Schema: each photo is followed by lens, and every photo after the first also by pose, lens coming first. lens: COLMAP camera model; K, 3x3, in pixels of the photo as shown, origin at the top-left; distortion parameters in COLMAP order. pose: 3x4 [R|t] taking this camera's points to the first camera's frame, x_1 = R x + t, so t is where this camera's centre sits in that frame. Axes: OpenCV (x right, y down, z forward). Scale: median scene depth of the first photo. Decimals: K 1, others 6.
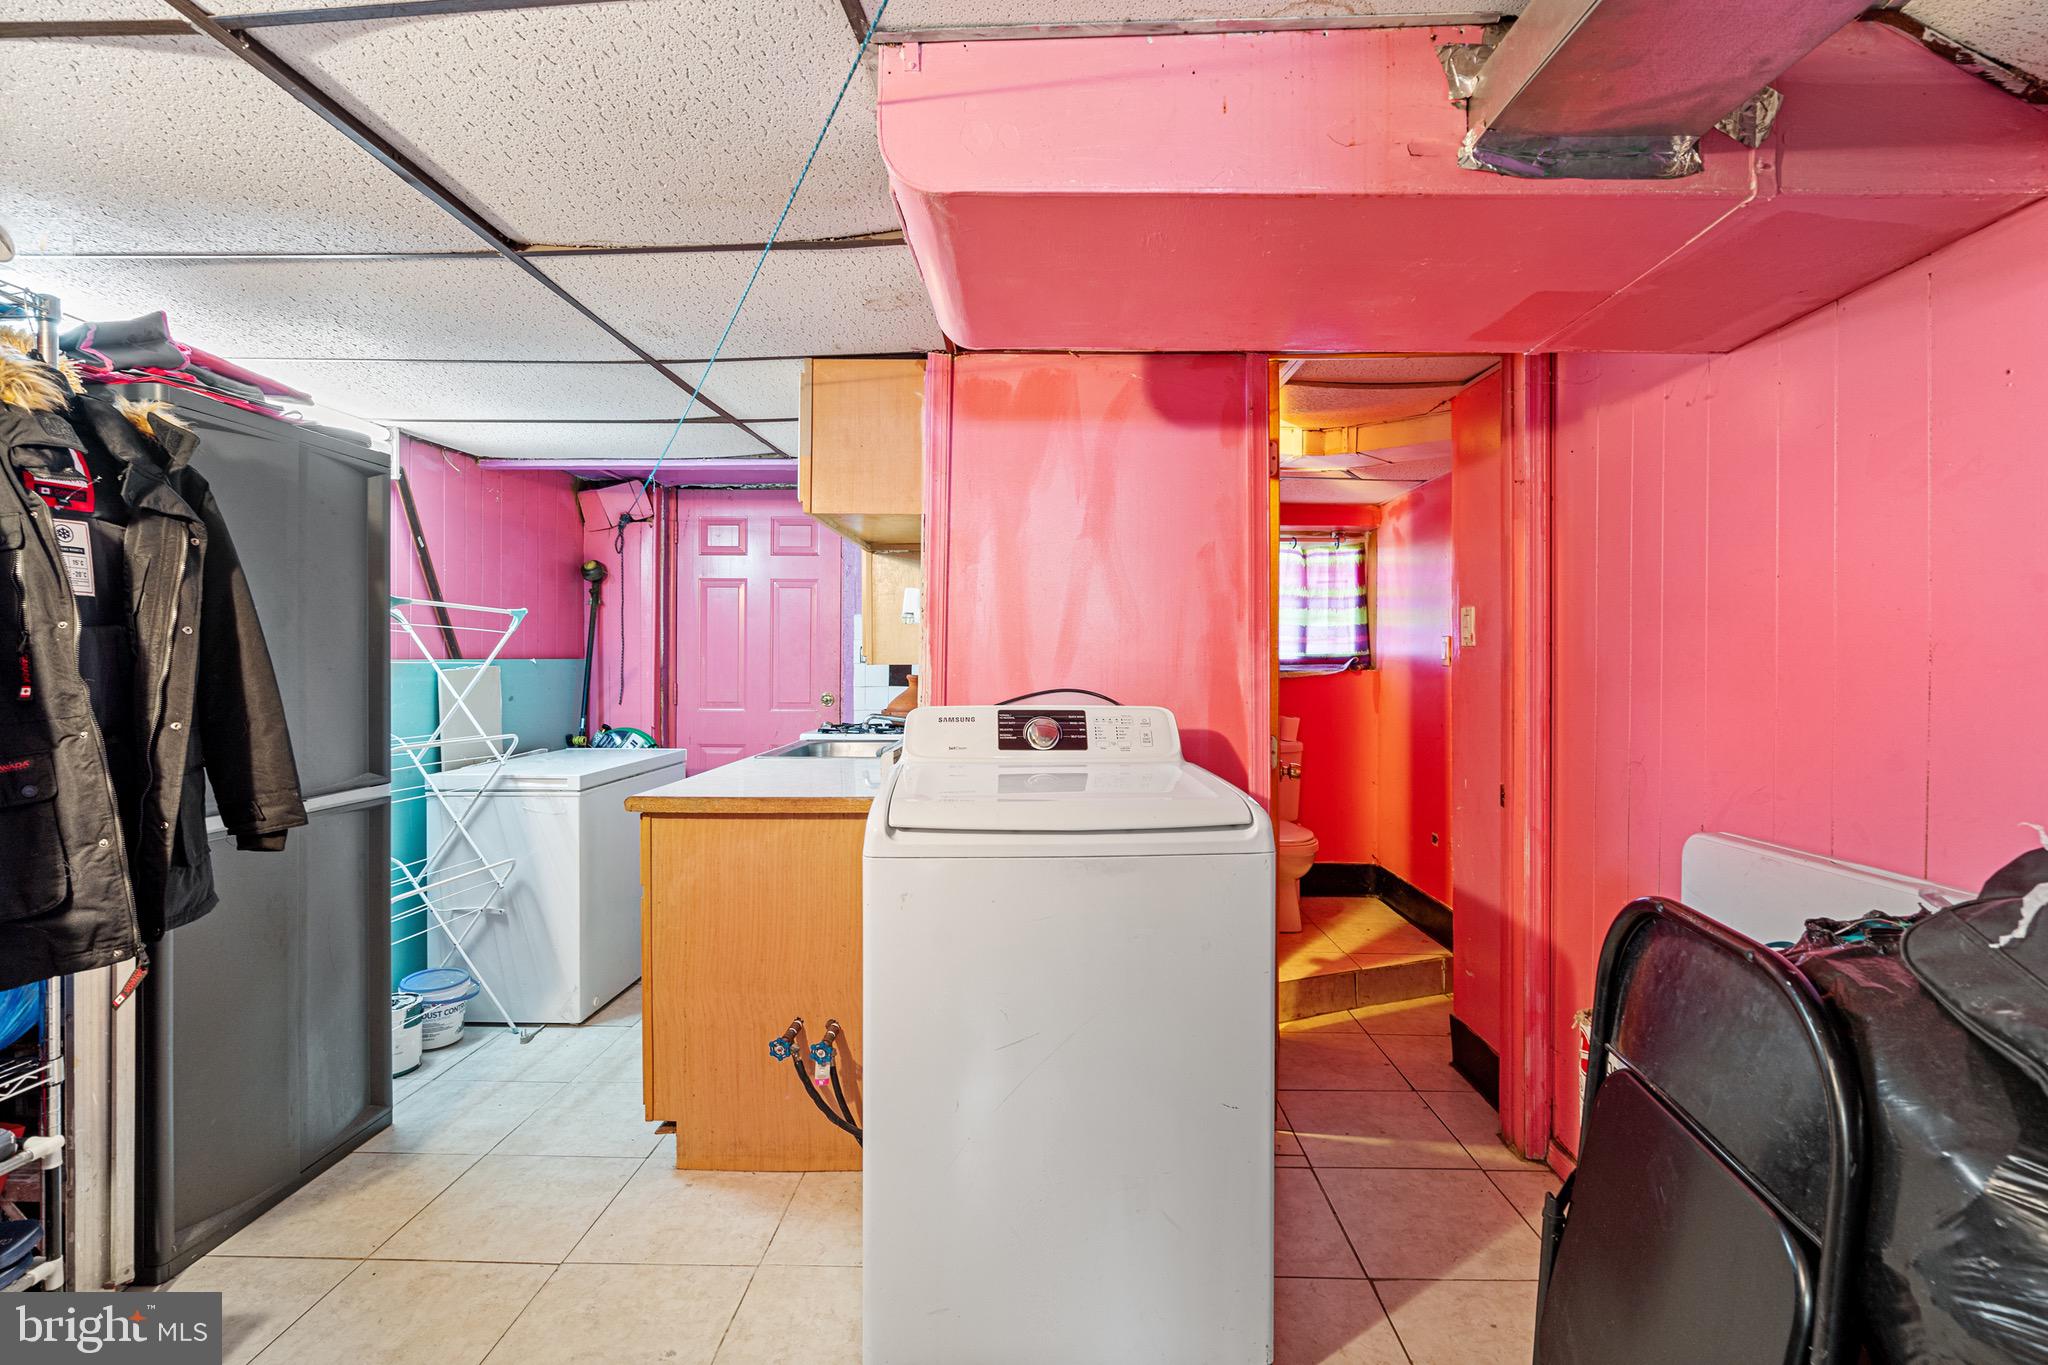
lens RADIAL K [[935.0, 0, 1018.8], [0, 935.0, 661.5], [0, 0, 1]] dist [-0.005827, 0.000300]
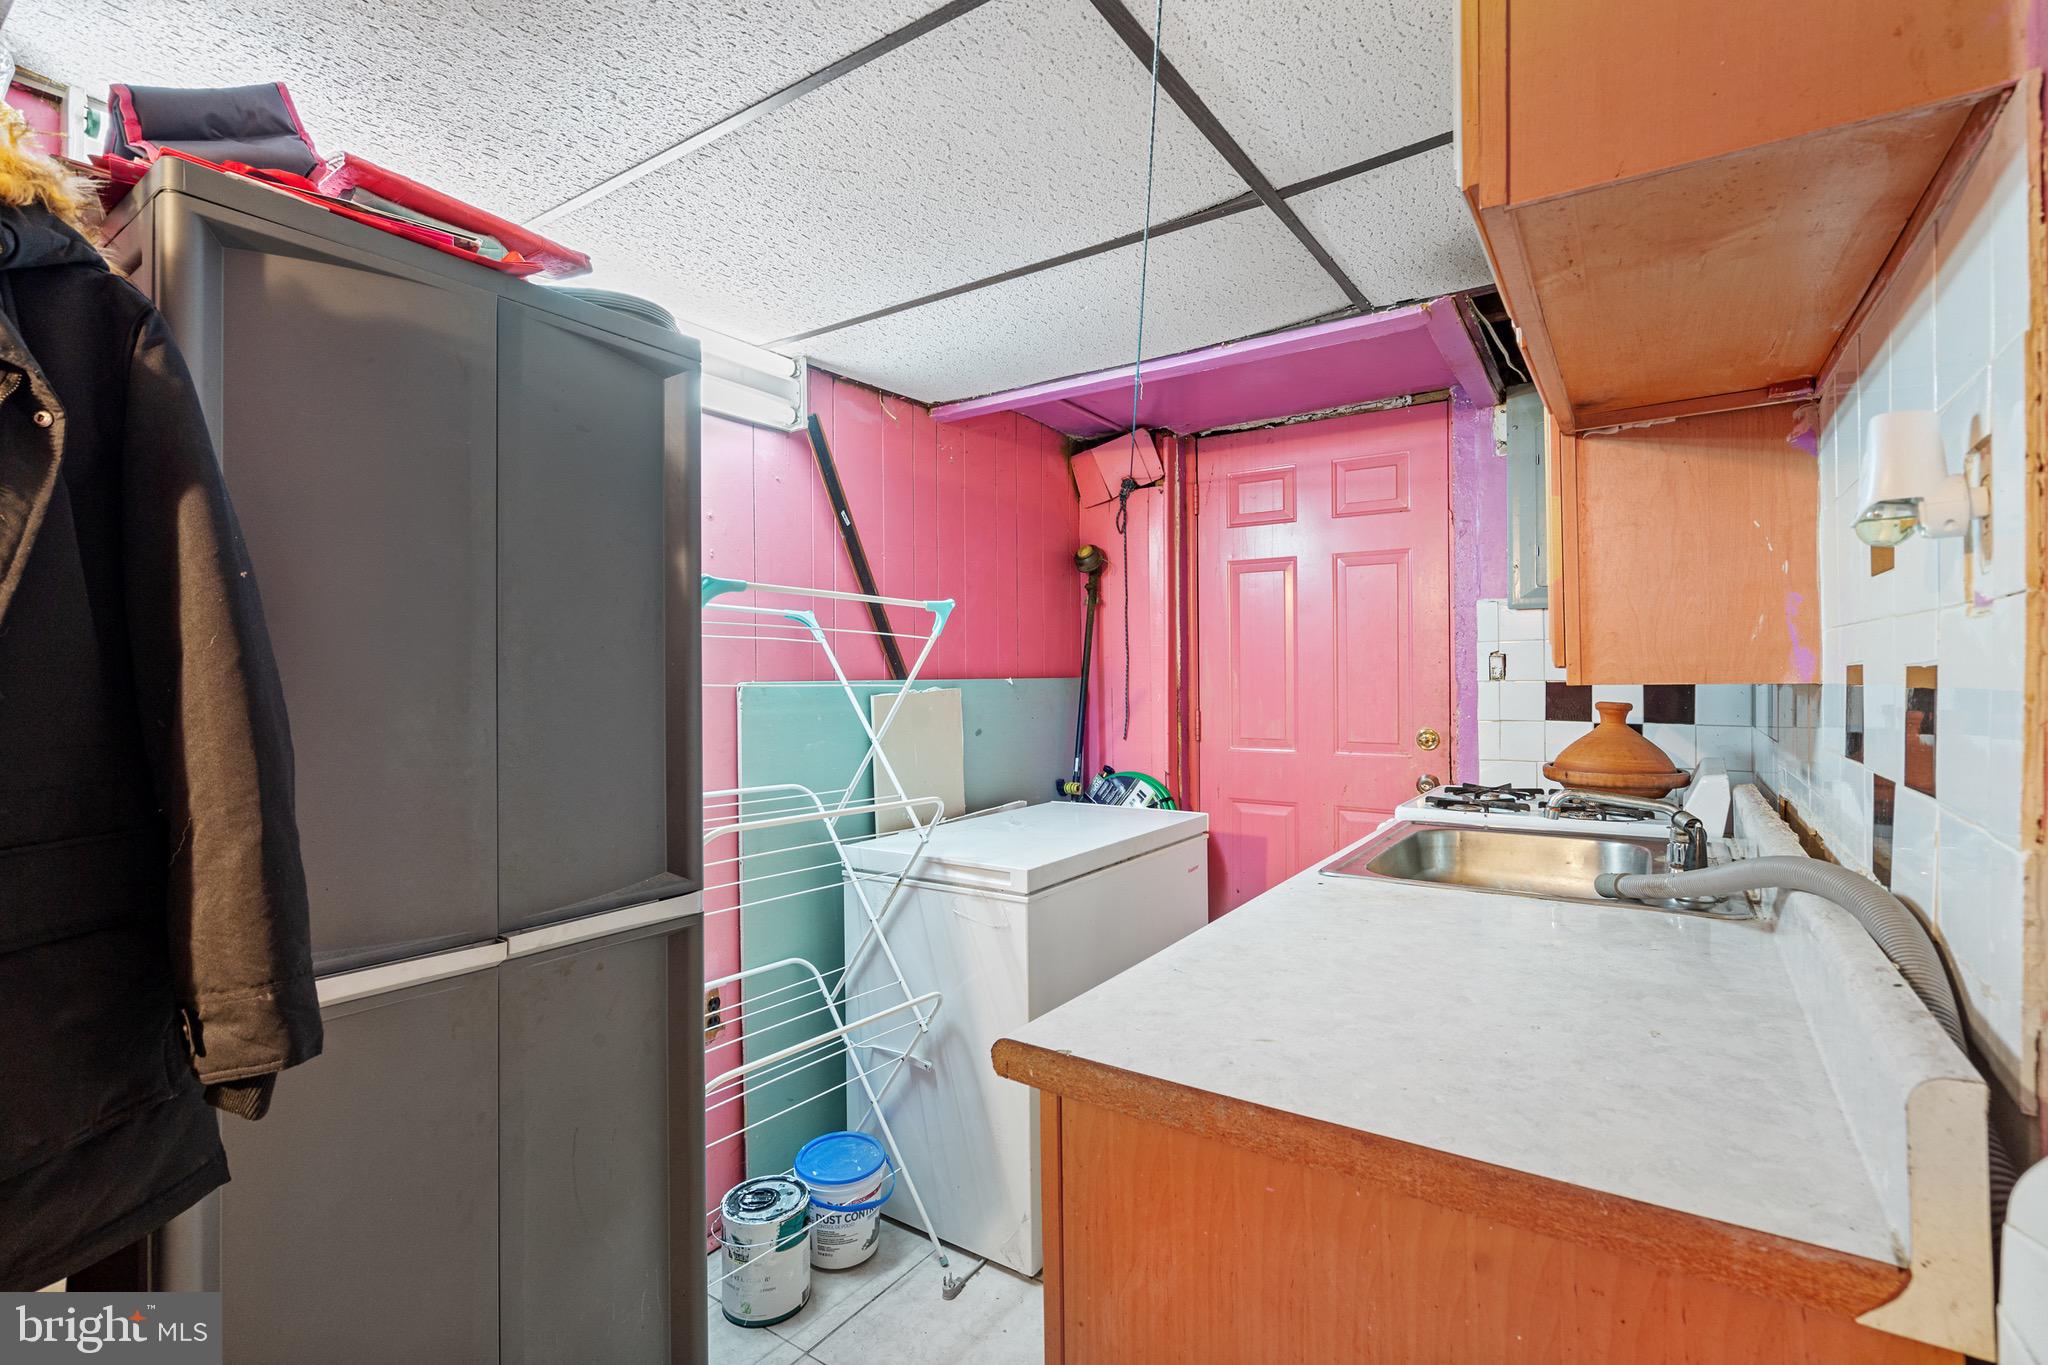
lens RADIAL K [[935.0, 0, 1018.8], [0, 935.0, 661.5], [0, 0, 1]] dist [-0.005827, 0.000300]
pose [[0.841757, -0.017385, -0.539577, -0.132471], [0.007436, 0.999760, -0.020612, -0.000947], [0.539805, 0.013338, 0.841684, 0.444039]]
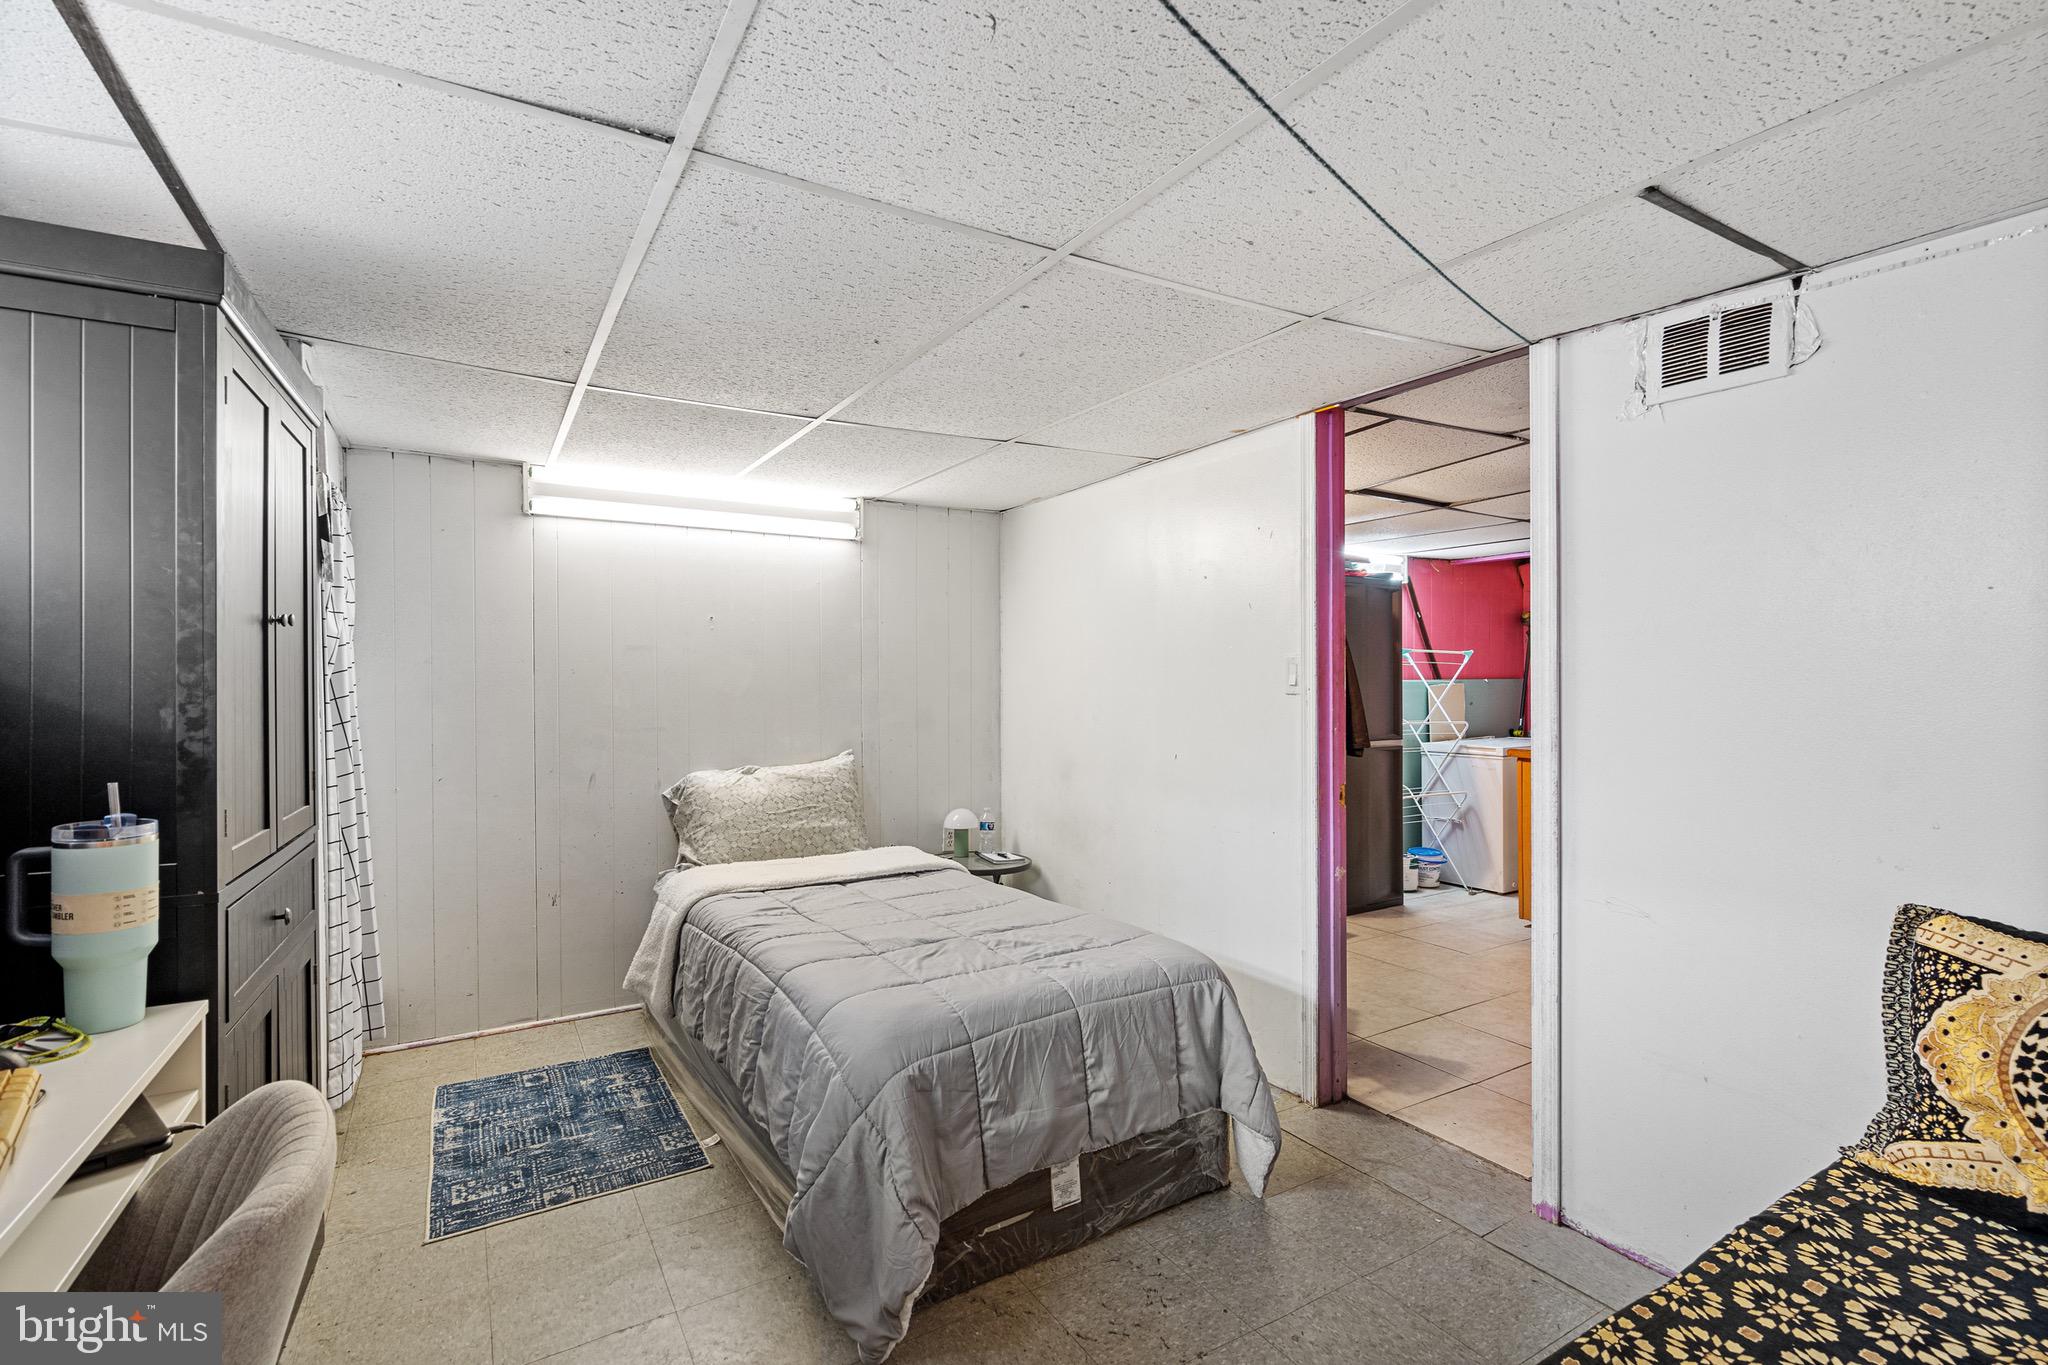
lens RADIAL K [[937.6, 0, 1024.0], [0, 937.6, 682.5], [0, 0, 1]] dist [-0.000639, 0.000521]
pose [[0.547922, -0.001079, -0.836529, 0.443966], [0.002686, 0.999996, 0.000469, 0.000528], [0.836525, -0.002504, 0.547923, -0.615104]]
